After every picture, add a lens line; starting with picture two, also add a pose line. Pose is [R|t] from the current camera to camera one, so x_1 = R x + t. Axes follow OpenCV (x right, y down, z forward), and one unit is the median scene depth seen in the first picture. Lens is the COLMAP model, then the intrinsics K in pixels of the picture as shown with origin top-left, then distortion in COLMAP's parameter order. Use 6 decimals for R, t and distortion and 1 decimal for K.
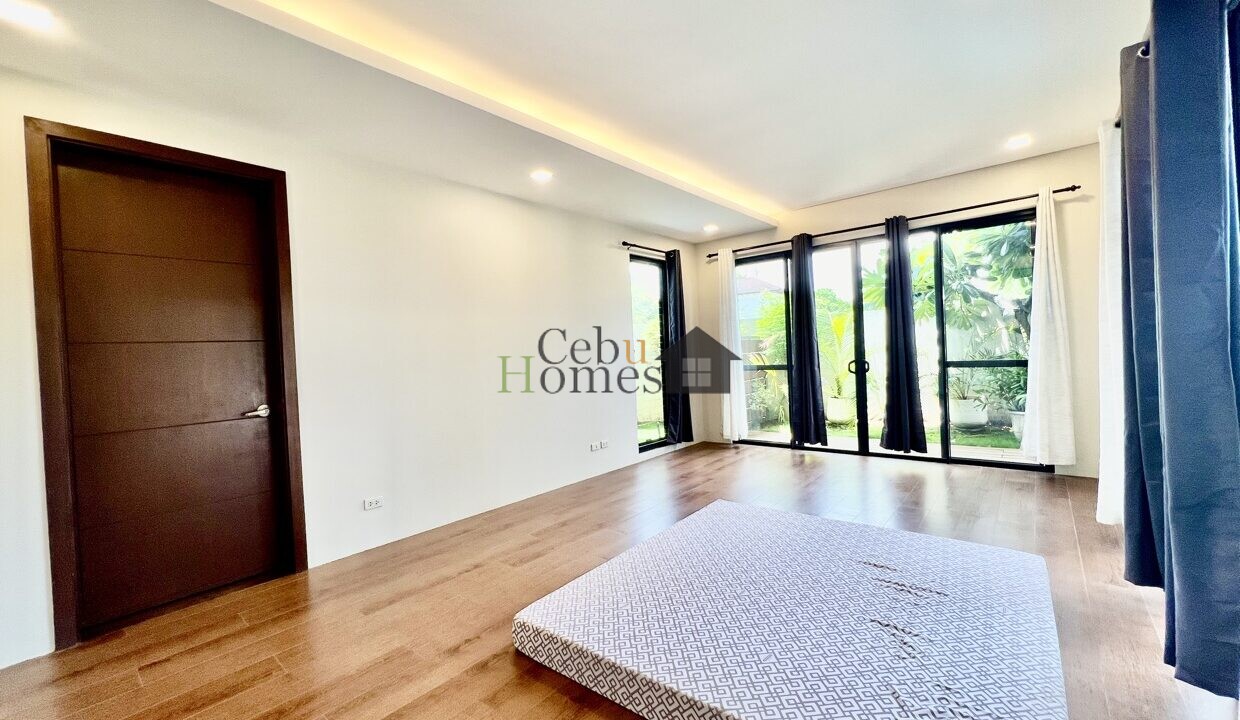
lens RADIAL K [[492.5, 0, 621.8], [0, 492.5, 360.2], [0, 0, 1]] dist [0.001765, 0.000278]
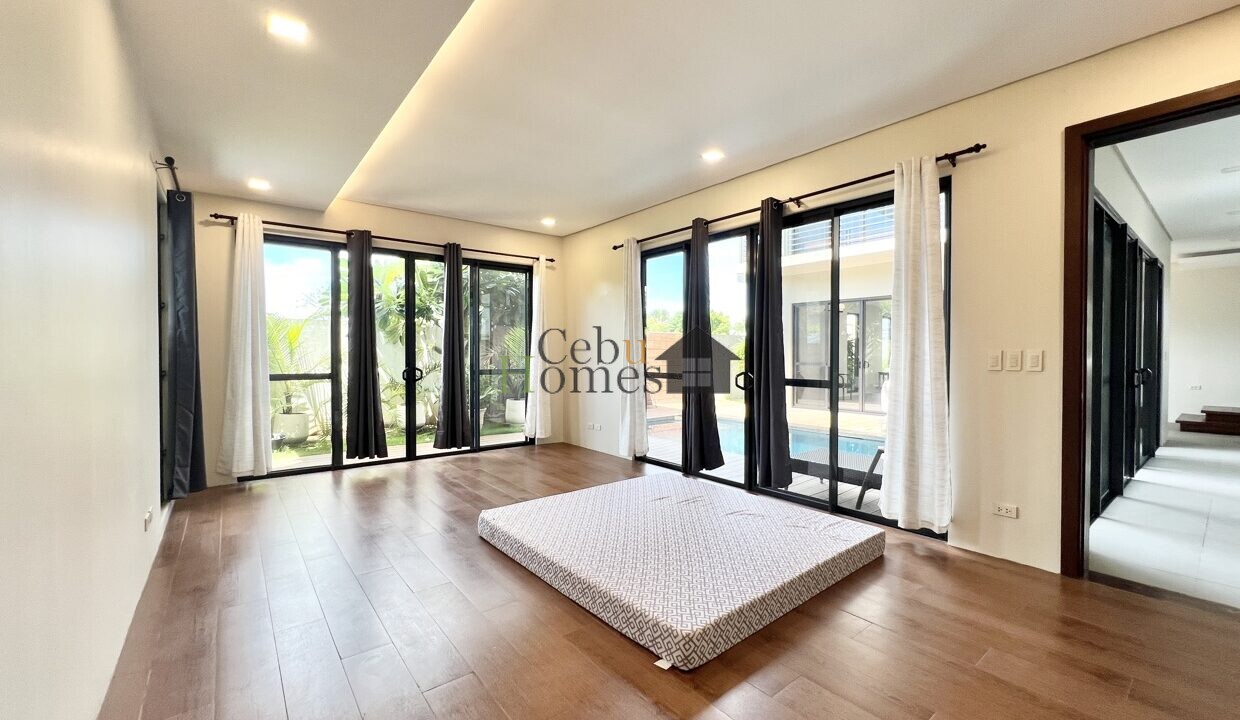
lens RADIAL K [[492.5, 0, 621.8], [0, 492.5, 360.2], [0, 0, 1]] dist [0.001765, 0.000278]
pose [[0.187403, 0.026235, 0.981933, -0.460279], [0.002883, 0.999624, -0.027258, 0.012279], [-0.982279, 0.007939, 0.187257, 0.375735]]
